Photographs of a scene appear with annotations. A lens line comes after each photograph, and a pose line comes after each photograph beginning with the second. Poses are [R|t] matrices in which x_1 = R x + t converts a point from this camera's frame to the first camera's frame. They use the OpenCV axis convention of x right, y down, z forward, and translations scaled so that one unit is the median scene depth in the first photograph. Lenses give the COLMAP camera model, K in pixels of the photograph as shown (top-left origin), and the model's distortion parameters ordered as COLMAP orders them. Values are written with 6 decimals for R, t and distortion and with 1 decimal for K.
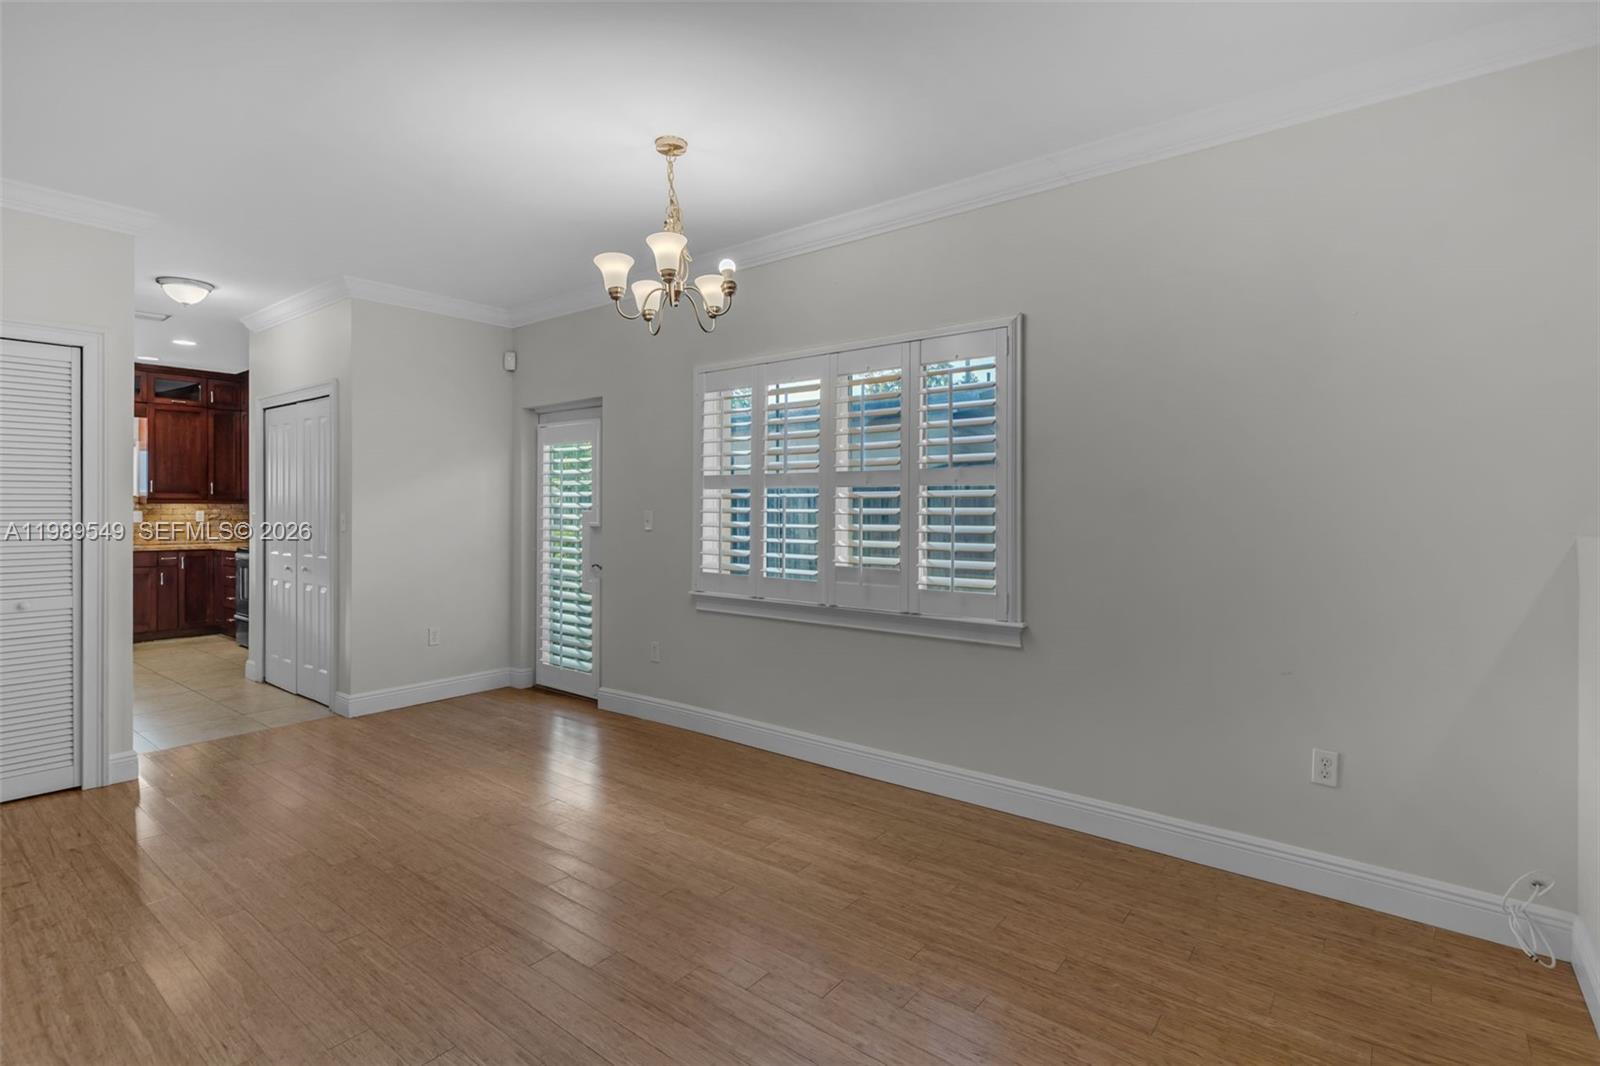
lens RADIAL K [[769.6, 0, 804.0], [0, 769.6, 509.7], [0, 0, 1]] dist [0.001509, 0.000757]
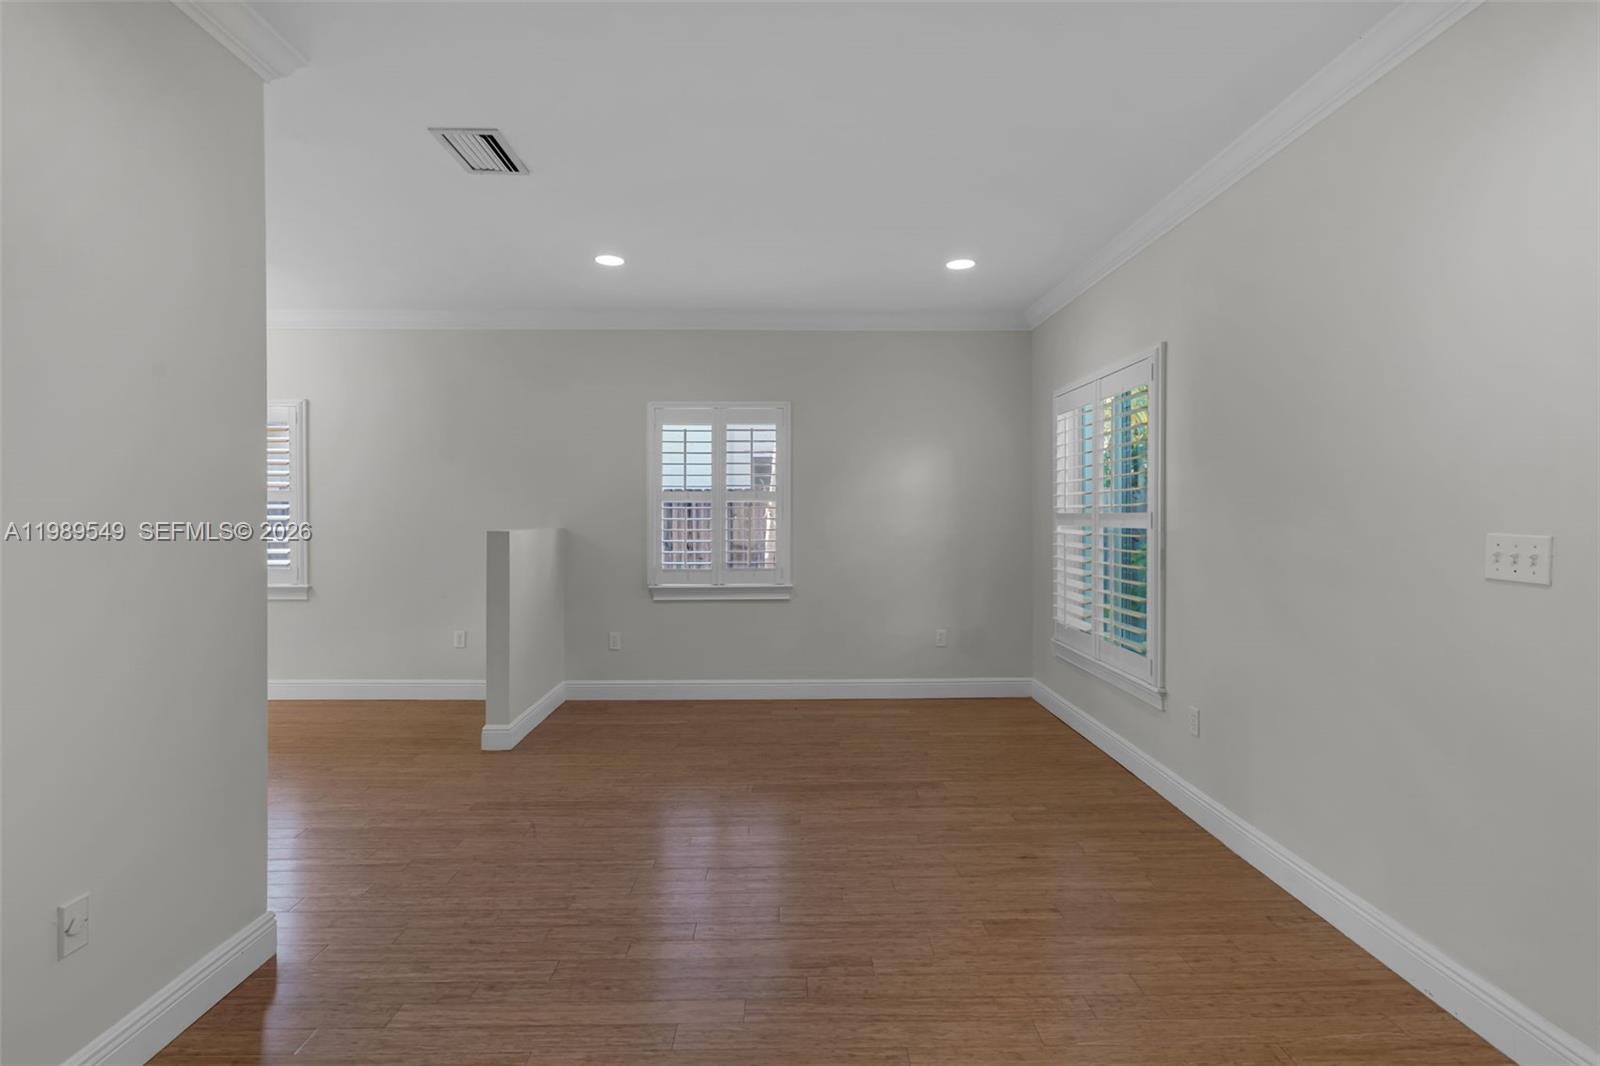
lens RADIAL K [[769.6, 0, 799.0], [0, 769.6, 522.8], [0, 0, 1]] dist [0.001509, 0.000757]
pose [[0.775843, -0.006450, 0.630893, 0.048132], [0.001746, 0.999966, 0.008075, 0.000750], [-0.630923, -0.005163, 0.775828, -0.826654]]
